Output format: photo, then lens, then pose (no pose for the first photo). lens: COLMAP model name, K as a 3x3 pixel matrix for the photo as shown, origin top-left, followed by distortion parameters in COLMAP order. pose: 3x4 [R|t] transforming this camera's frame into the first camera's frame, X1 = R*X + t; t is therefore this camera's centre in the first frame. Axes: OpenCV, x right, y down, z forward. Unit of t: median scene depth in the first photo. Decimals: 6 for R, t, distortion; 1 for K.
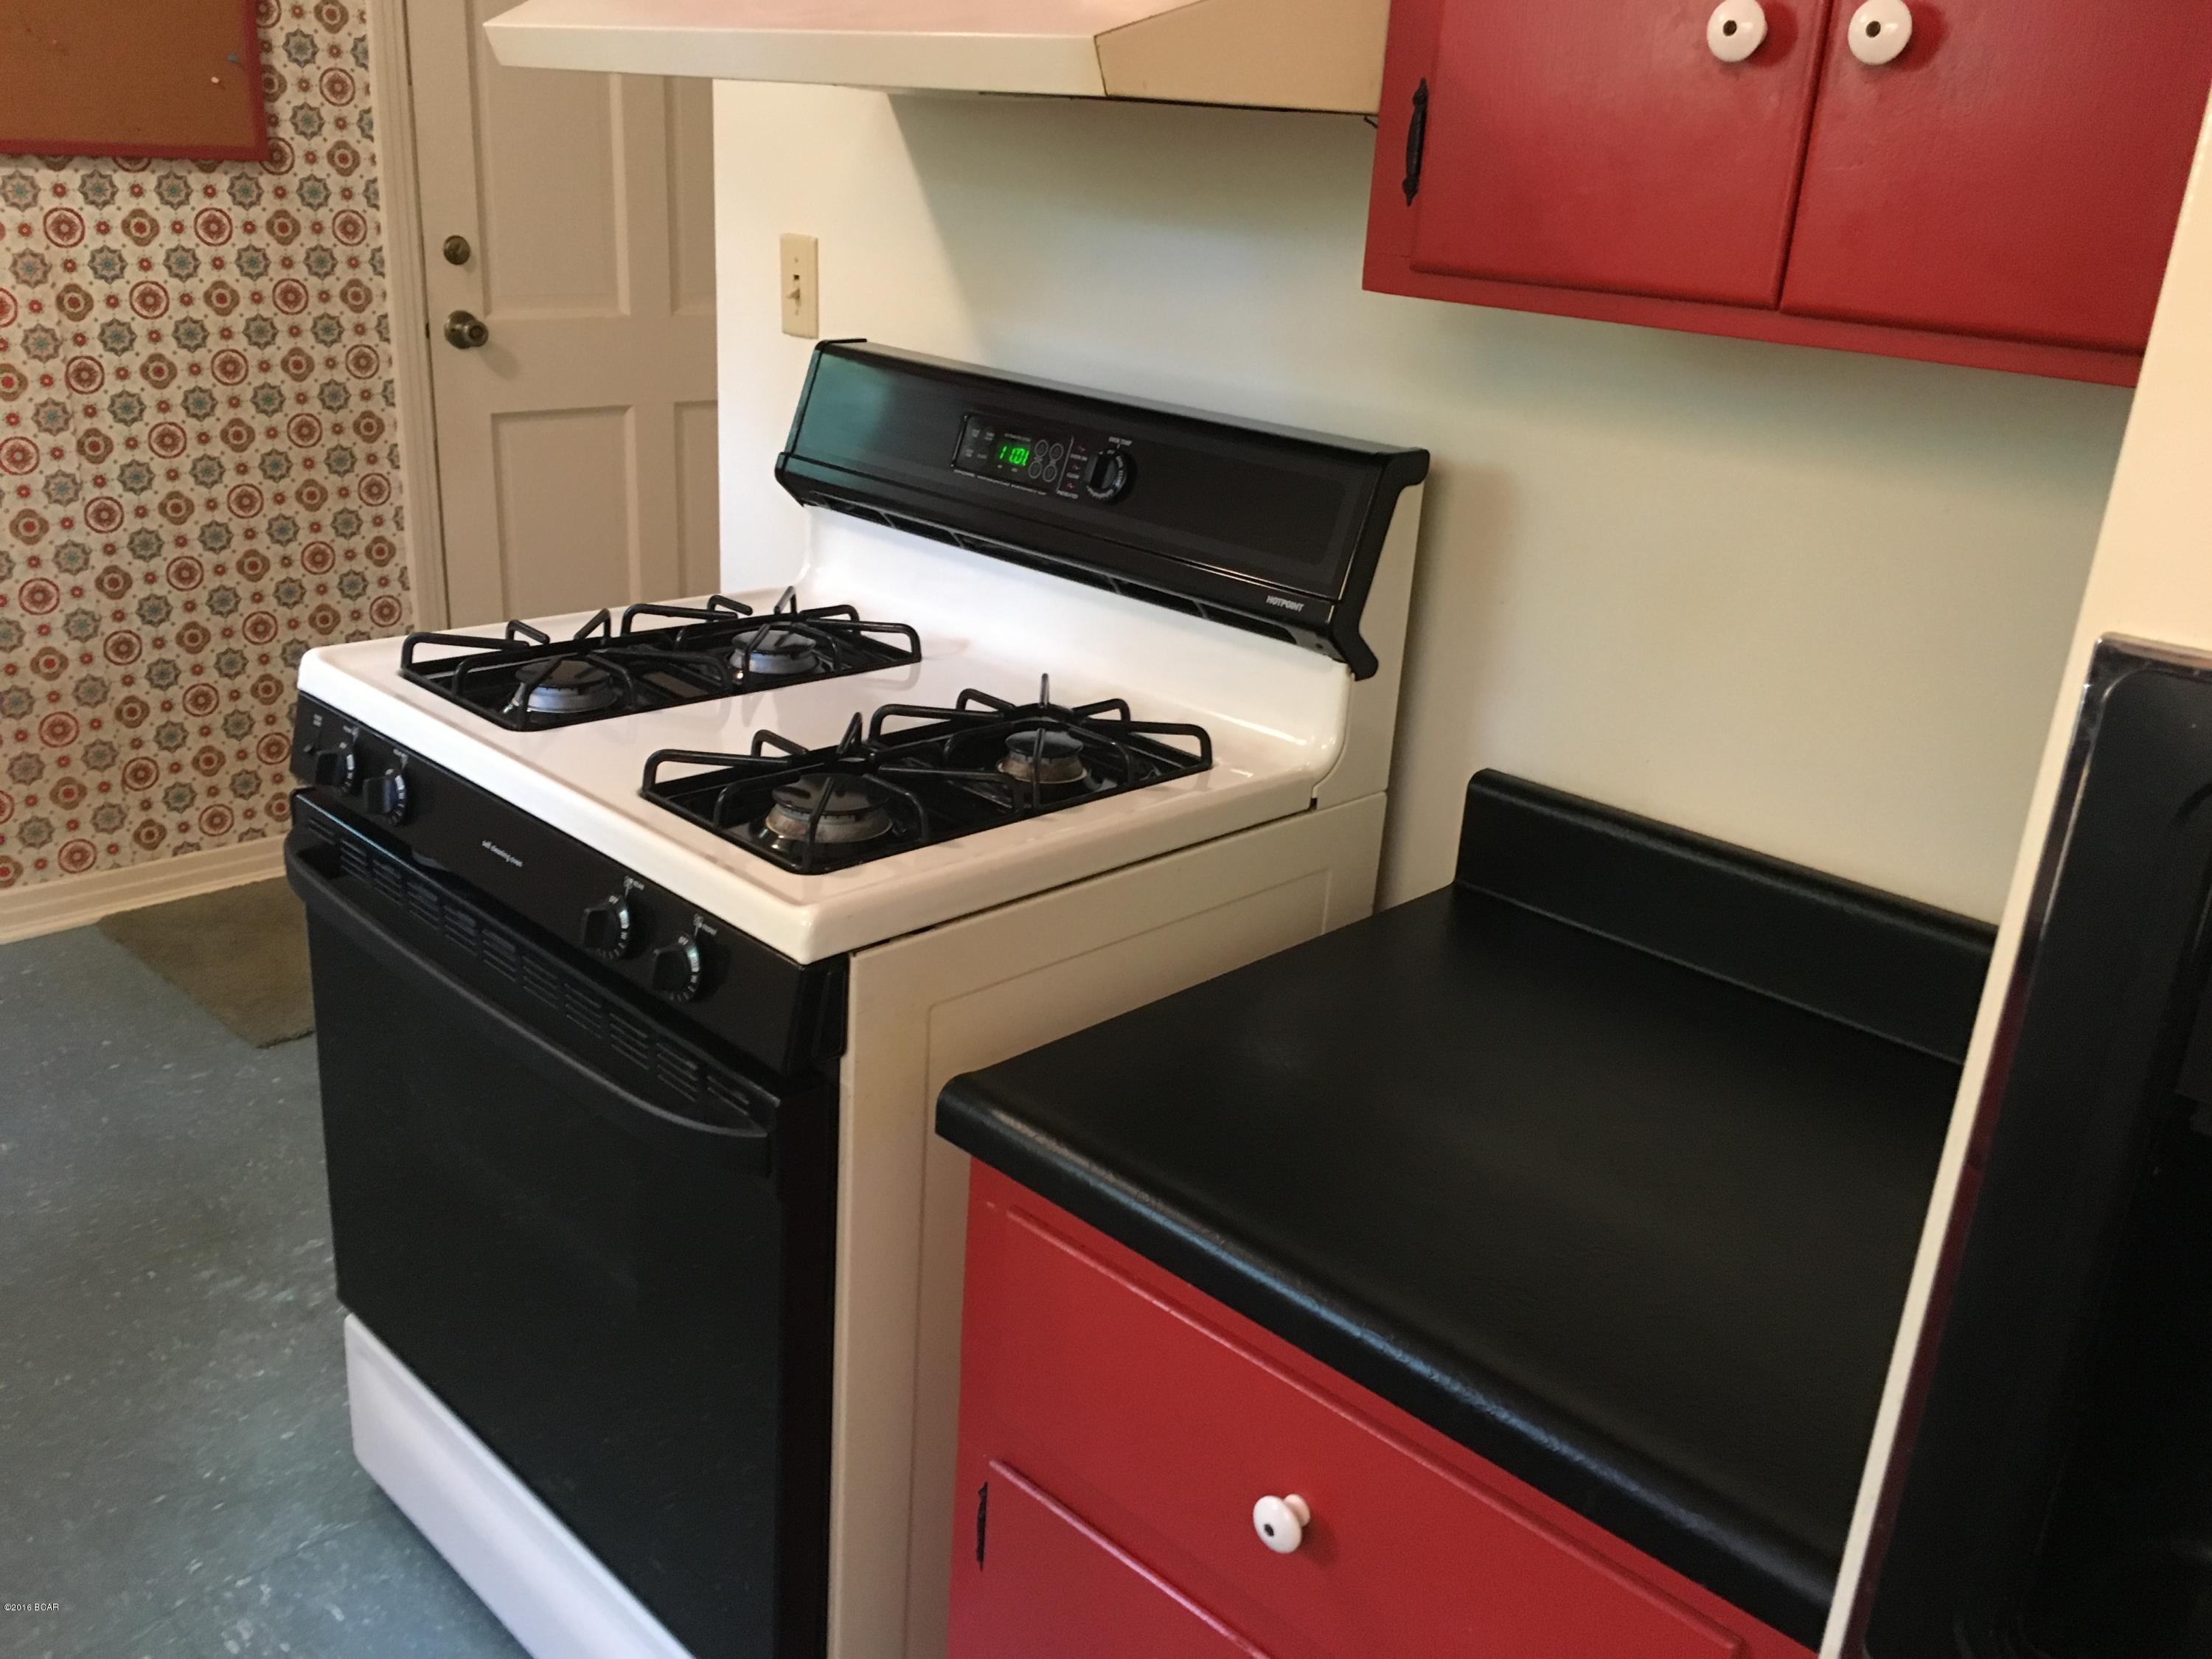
lens RADIAL K [[1889.2, 0, 1102.0], [0, 1889.2, 840.9], [0, 0, 1]] dist [0.047296, -0.050153]
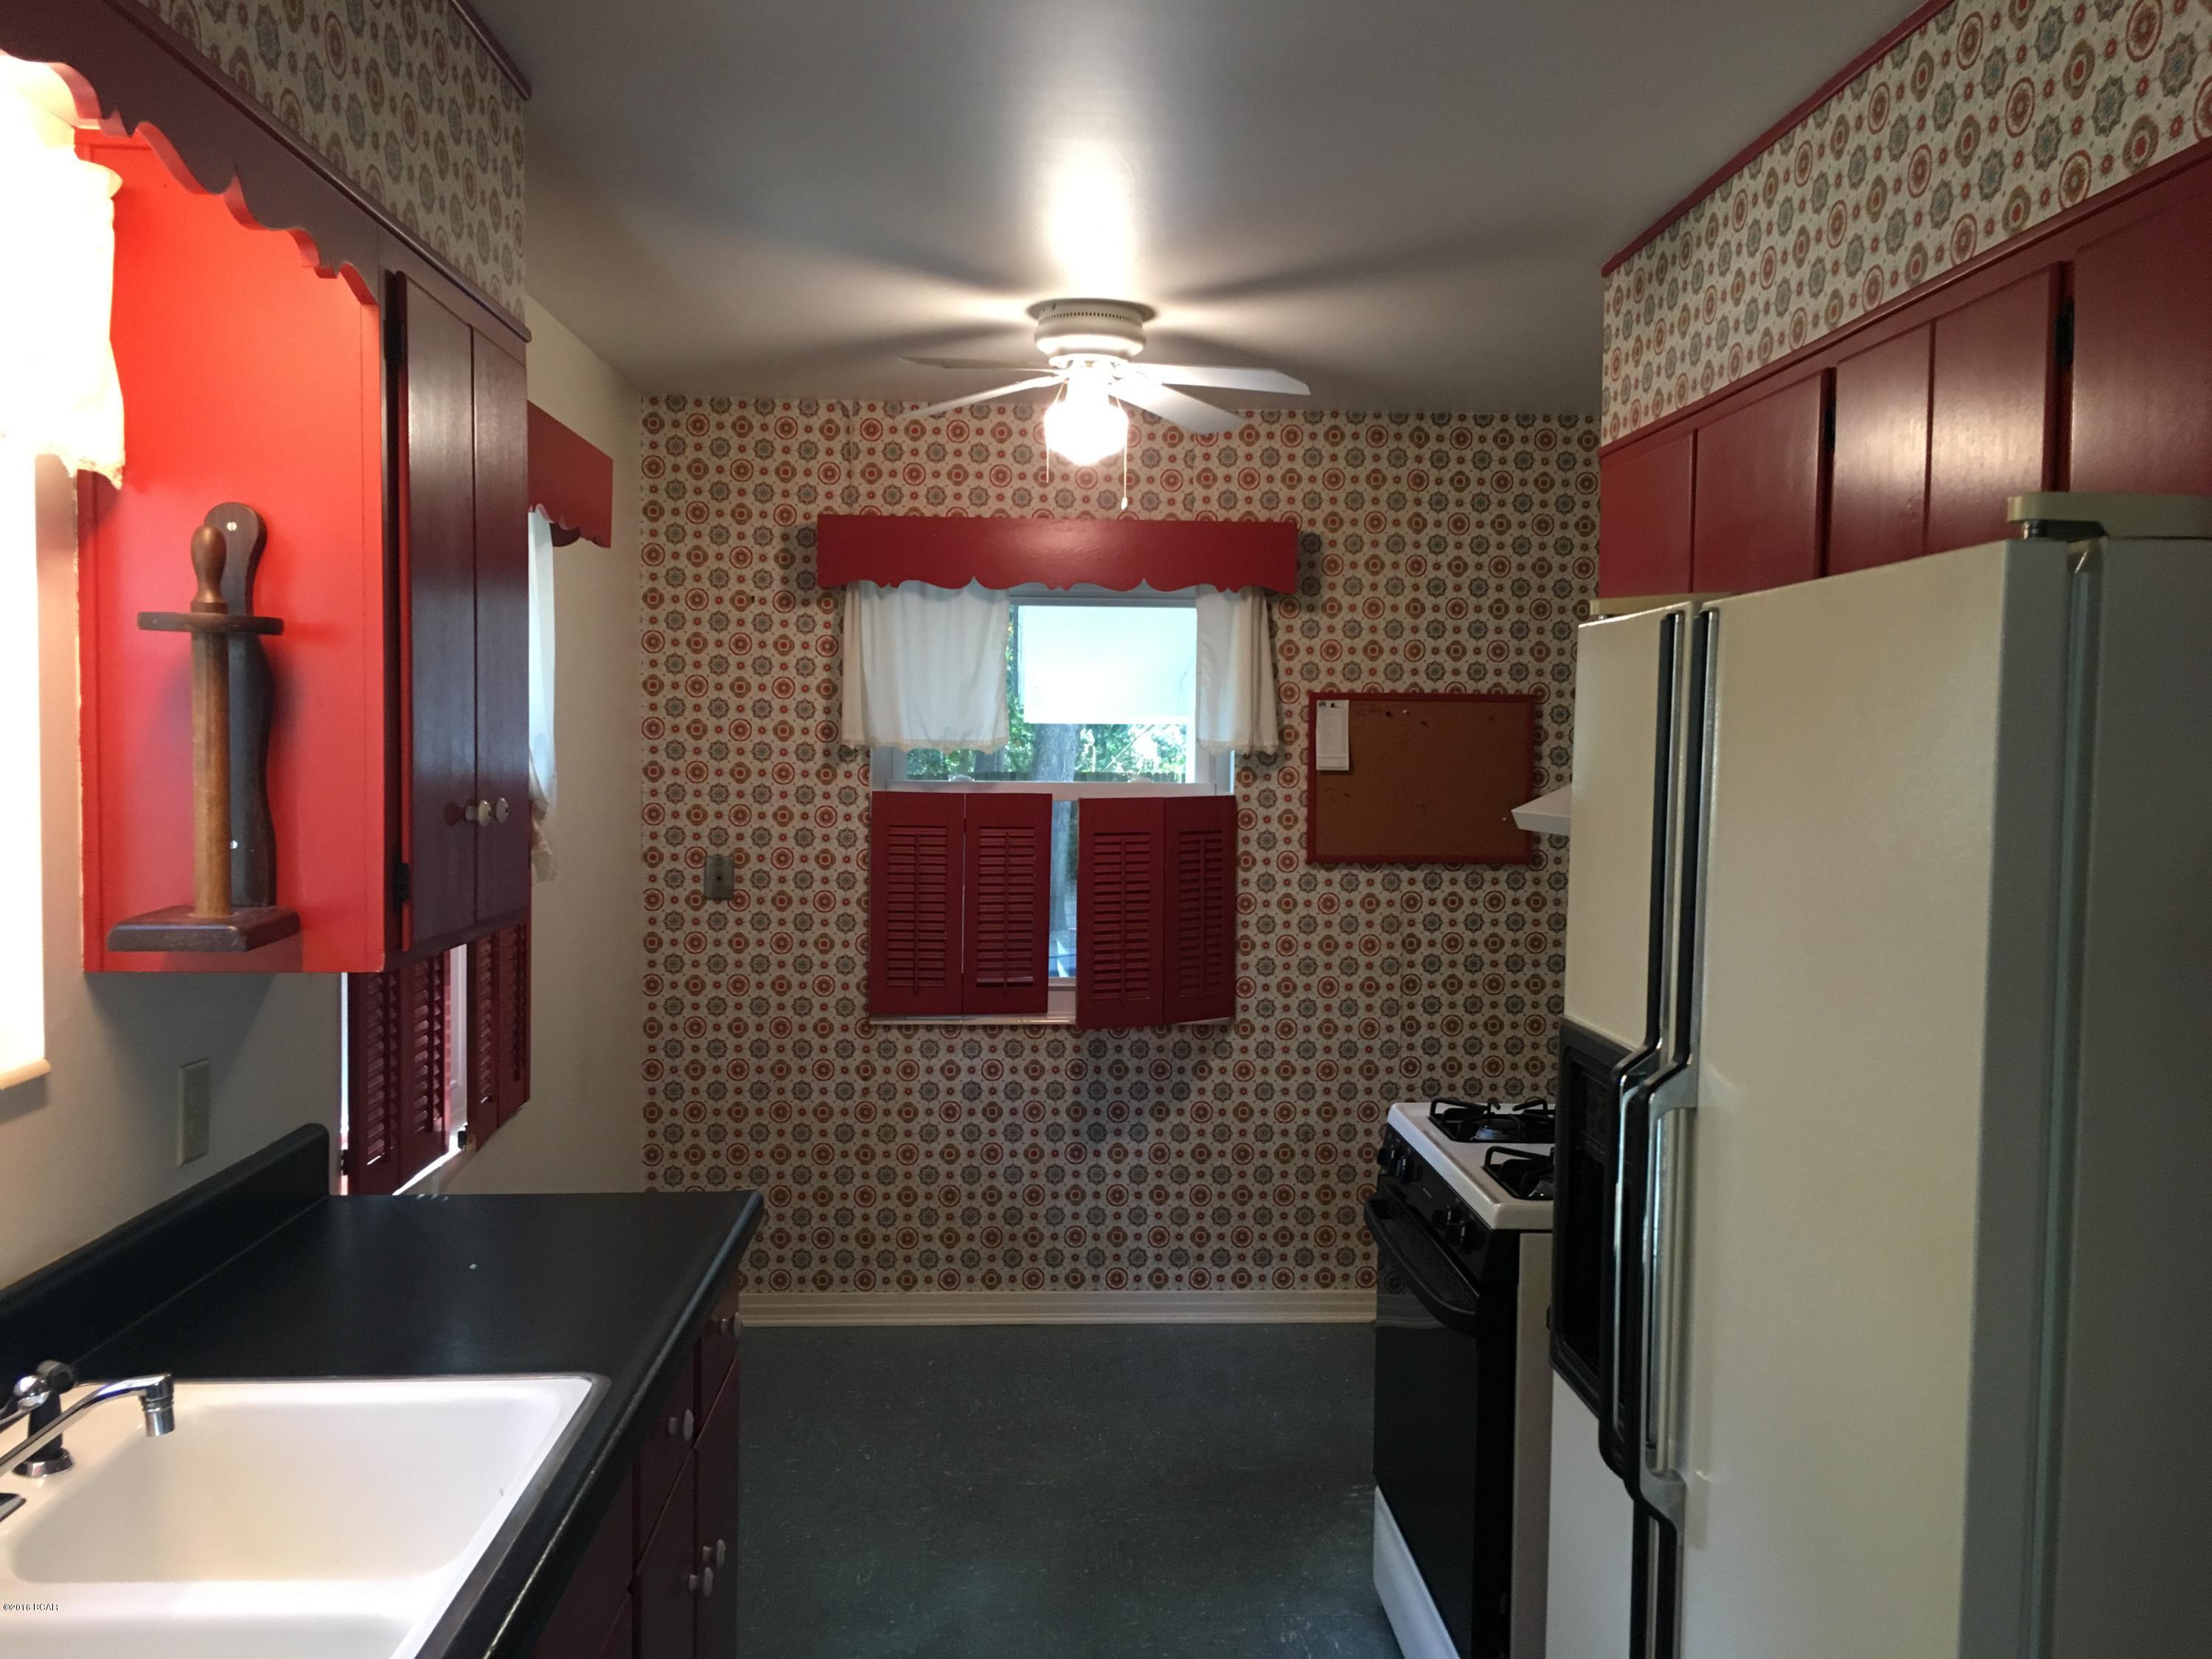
lens RADIAL K [[1889.2, 0, 1106.5], [0, 1889.2, 831.9], [0, 0, 1]] dist [0.047296, -0.050153]
pose [[0.739212, -0.020954, -0.673147, 0.575531], [-0.207646, 0.943731, -0.257402, 0.167045], [0.640663, 0.330050, 0.693266, -0.549395]]
